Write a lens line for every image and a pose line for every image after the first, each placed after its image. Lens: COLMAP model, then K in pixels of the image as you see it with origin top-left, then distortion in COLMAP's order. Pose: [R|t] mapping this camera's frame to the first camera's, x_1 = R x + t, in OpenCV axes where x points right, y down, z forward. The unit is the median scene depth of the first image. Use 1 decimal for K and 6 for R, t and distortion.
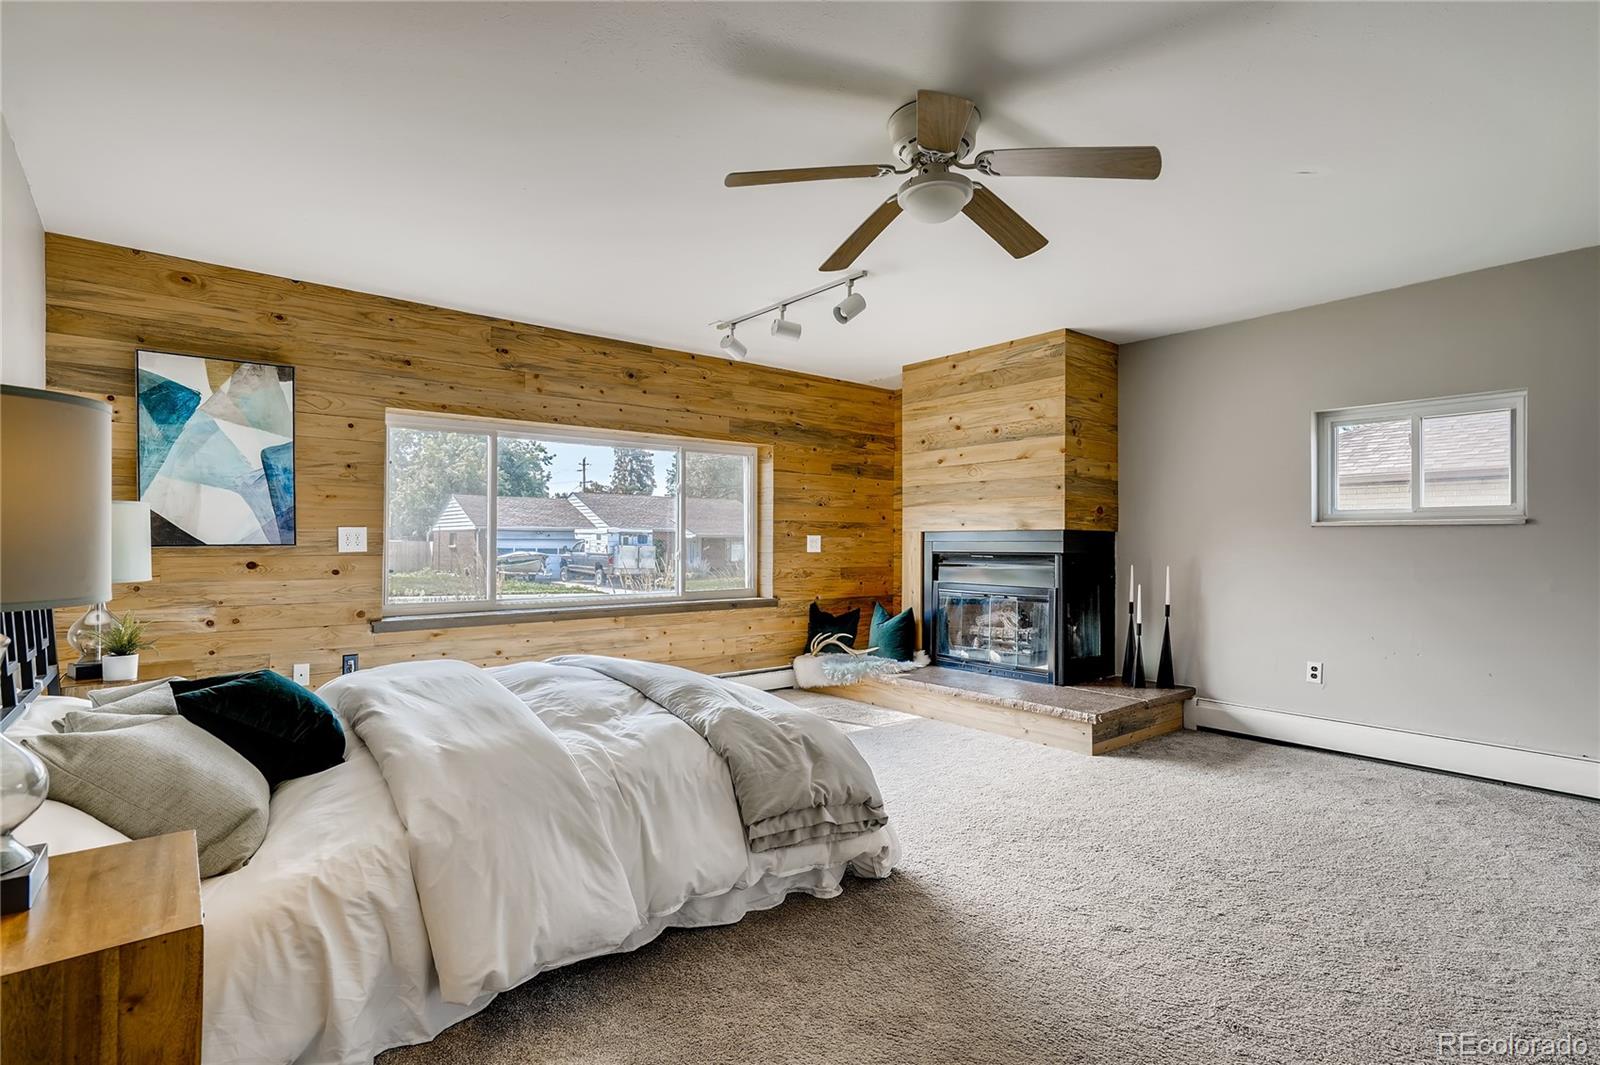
lens RADIAL K [[768.5, 0, 806.6], [0, 768.5, 540.1], [0, 0, 1]] dist [-0.006562, 0.002286]
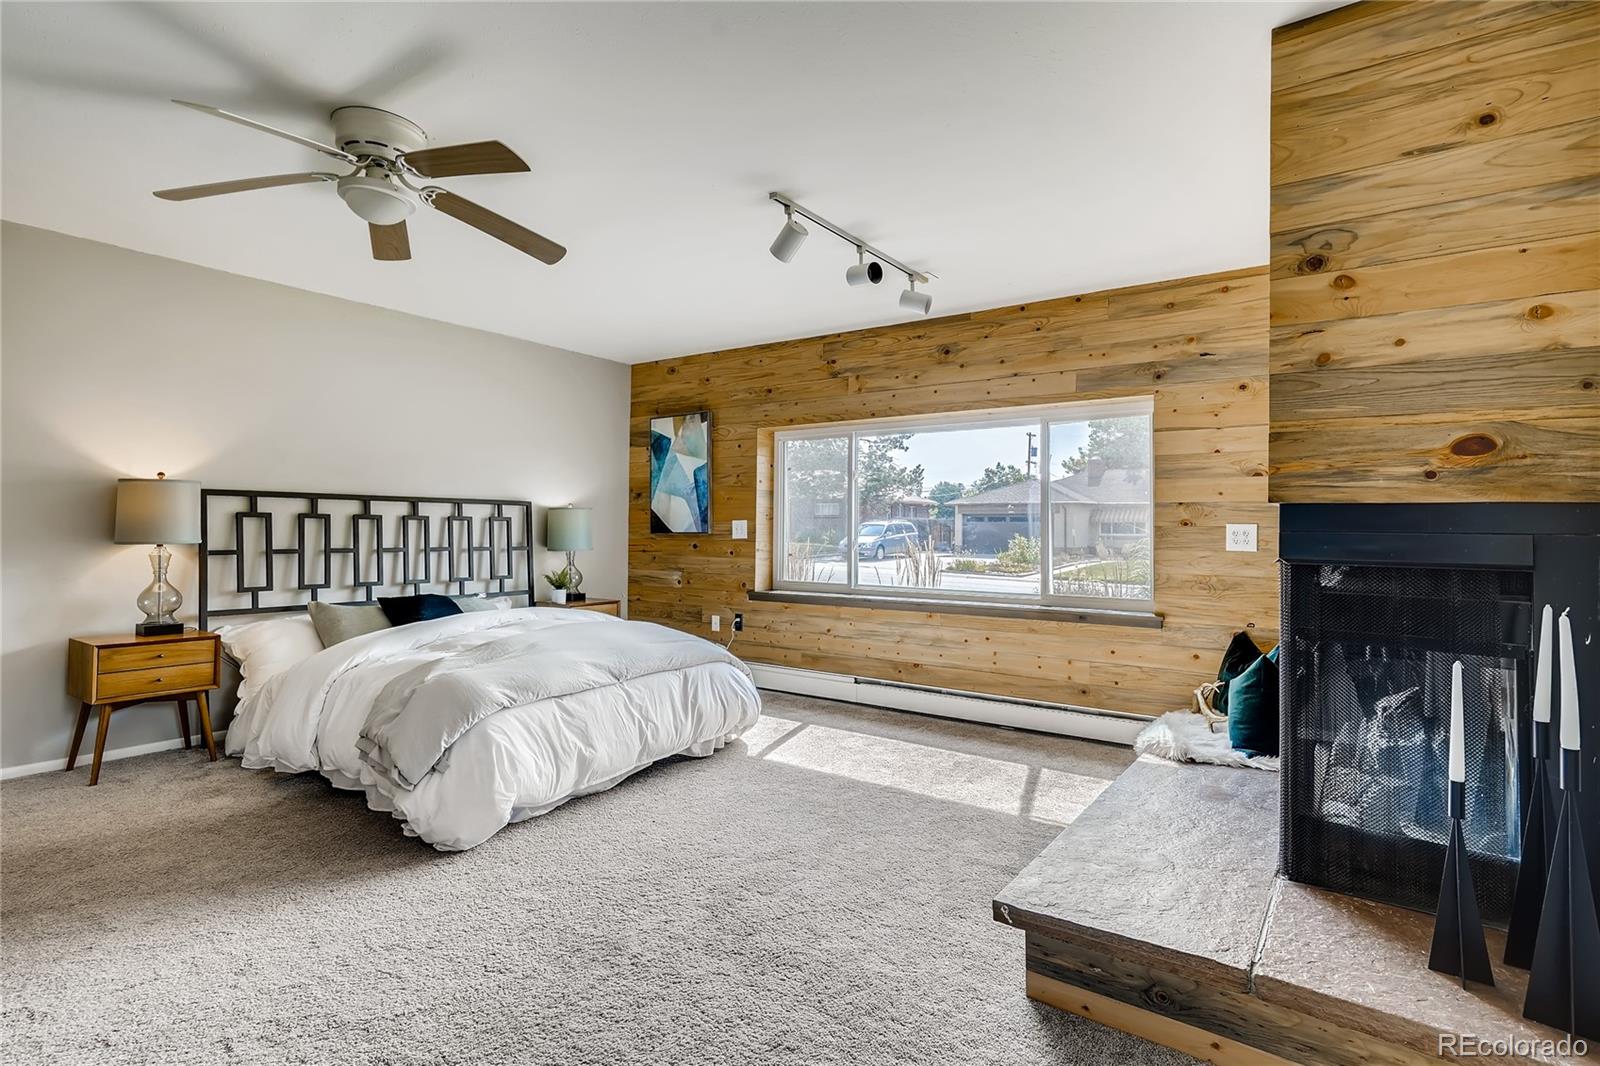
lens RADIAL K [[768.5, 0, 804.4], [0, 768.5, 522.4], [0, 0, 1]] dist [-0.006562, 0.002286]
pose [[0.293682, -0.010843, -0.955842, 0.745325], [-0.005600, 0.999899, -0.013063, 0.003716], [0.955887, 0.009189, 0.293592, 0.708769]]
